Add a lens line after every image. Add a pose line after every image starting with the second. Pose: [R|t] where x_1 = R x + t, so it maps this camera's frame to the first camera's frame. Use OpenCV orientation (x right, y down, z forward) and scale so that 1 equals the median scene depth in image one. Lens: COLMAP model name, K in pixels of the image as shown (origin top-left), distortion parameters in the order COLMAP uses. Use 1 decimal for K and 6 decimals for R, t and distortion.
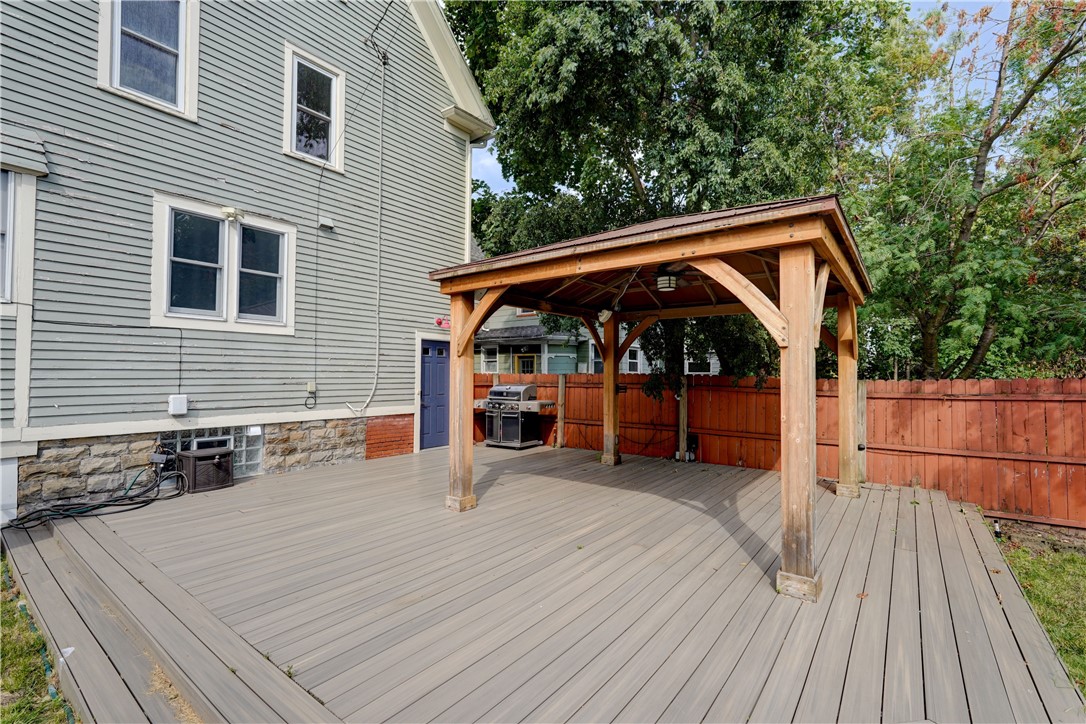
lens RADIAL K [[488.6, 0, 546.3], [0, 488.6, 366.5], [0, 0, 1]] dist [-0.010724, 0.004344]
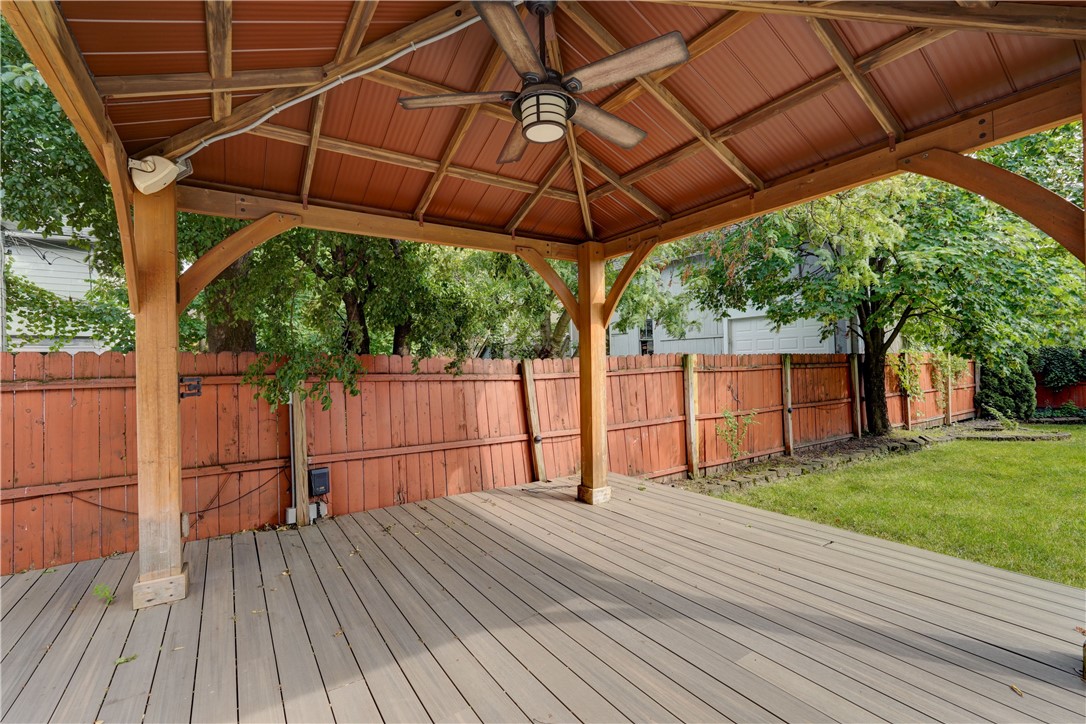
lens RADIAL K [[488.6, 0, 543.2], [0, 488.6, 360.8], [0, 0, 1]] dist [-0.010724, 0.004344]
pose [[0.336585, -0.000288, 0.941653, -0.130133], [0.009463, 0.999950, -0.003076, 0.036098], [-0.941606, 0.009946, 0.336571, 0.725494]]
